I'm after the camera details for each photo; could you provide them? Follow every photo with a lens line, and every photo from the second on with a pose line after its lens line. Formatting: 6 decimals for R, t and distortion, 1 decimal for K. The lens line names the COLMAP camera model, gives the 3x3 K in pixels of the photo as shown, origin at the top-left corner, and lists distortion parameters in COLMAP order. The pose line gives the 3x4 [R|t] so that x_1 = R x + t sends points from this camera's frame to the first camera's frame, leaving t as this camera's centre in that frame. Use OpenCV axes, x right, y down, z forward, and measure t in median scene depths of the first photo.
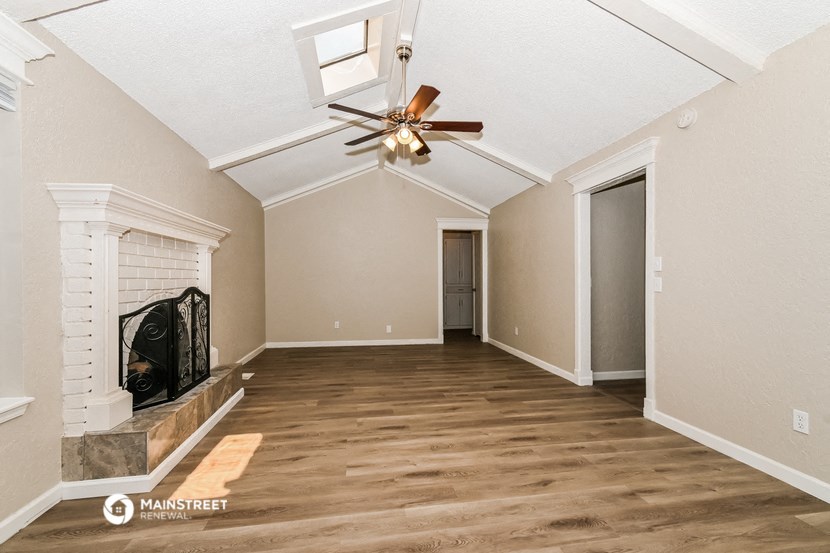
lens RADIAL K [[373.8, 0, 415.6], [0, 373.8, 277.8], [0, 0, 1]] dist [0.003820, -0.000219]
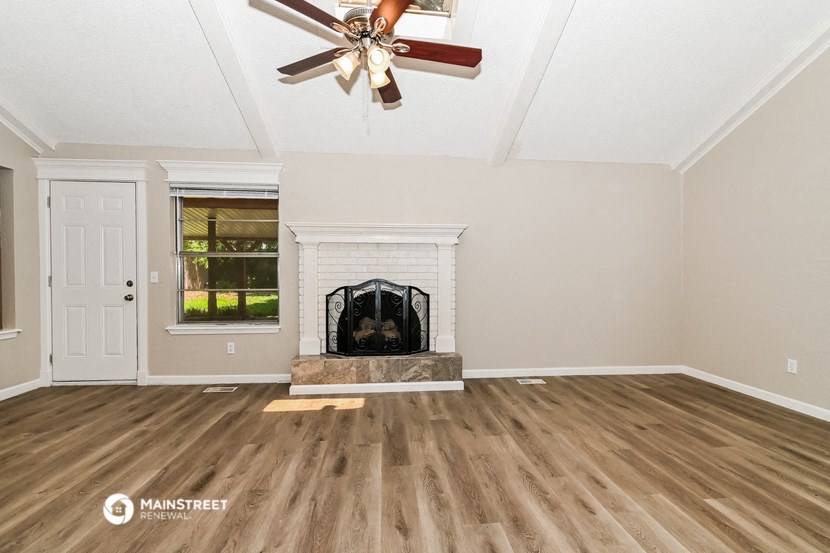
lens RADIAL K [[373.8, 0, 416.5], [0, 373.8, 277.8], [0, 0, 1]] dist [0.003820, -0.000219]
pose [[-0.066858, 0.006182, -0.997743, 0.696114], [0.001859, 0.999980, 0.006071, 0.014138], [0.997761, -0.001449, -0.066869, 1.218963]]
